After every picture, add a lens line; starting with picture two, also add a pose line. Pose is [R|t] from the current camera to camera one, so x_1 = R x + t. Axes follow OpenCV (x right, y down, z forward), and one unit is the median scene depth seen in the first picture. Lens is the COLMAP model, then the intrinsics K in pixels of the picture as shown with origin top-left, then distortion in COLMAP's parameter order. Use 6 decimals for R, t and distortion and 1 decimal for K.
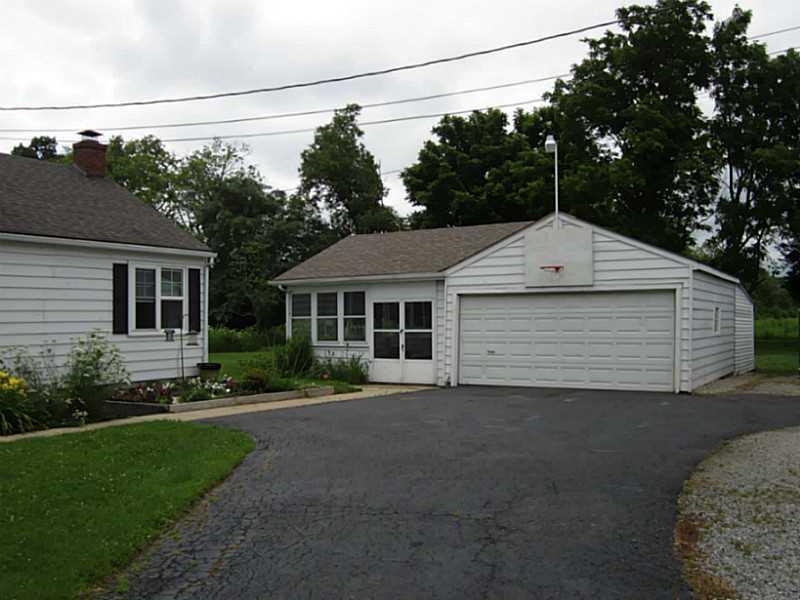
lens RADIAL K [[768.8, 0, 400.0], [0, 768.8, 300.0], [0, 0, 1]] dist [-0.060271, 0.008217]
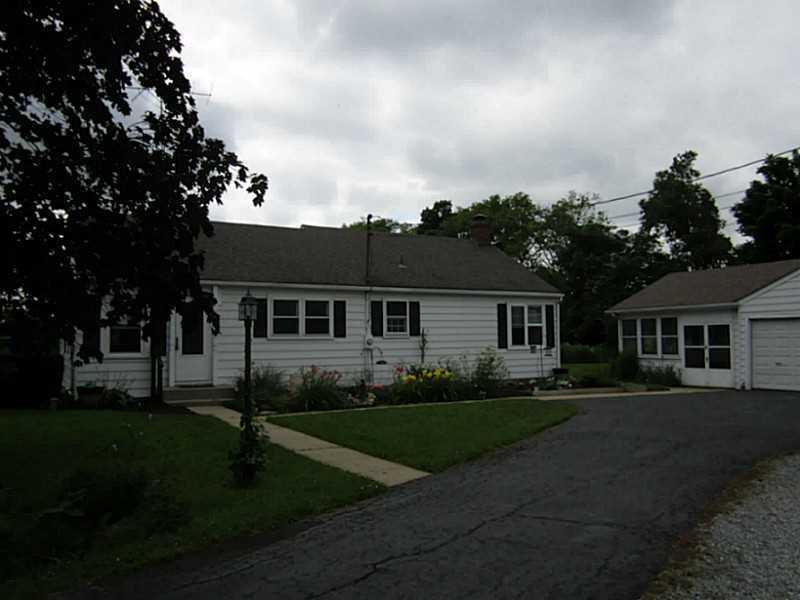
lens RADIAL K [[665.9, 0, 400.0], [0, 665.9, 300.0], [0, 0, 1]] dist [-0.047626, 0.000117]
pose [[0.876998, -0.027941, -0.479681, 0.089567], [0.013850, 0.999363, -0.032891, -0.010749], [0.480295, 0.022202, 0.876826, -0.254221]]
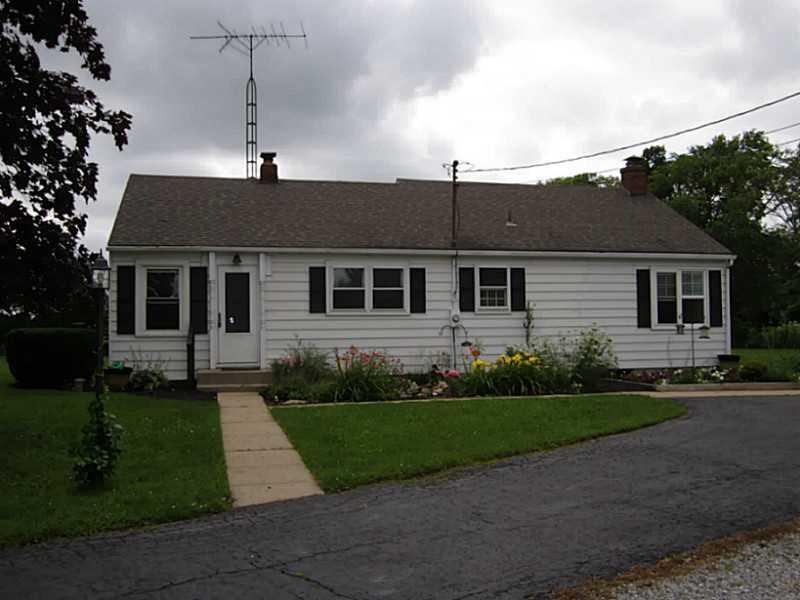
lens RADIAL K [[768.8, 0, 400.0], [0, 768.8, 300.0], [0, 0, 1]] dist [-0.060271, 0.008217]
pose [[0.702394, -0.014908, -0.711633, 0.183164], [0.018815, 0.999820, -0.002375, -0.003005], [0.711540, -0.011722, 0.702548, -0.101007]]
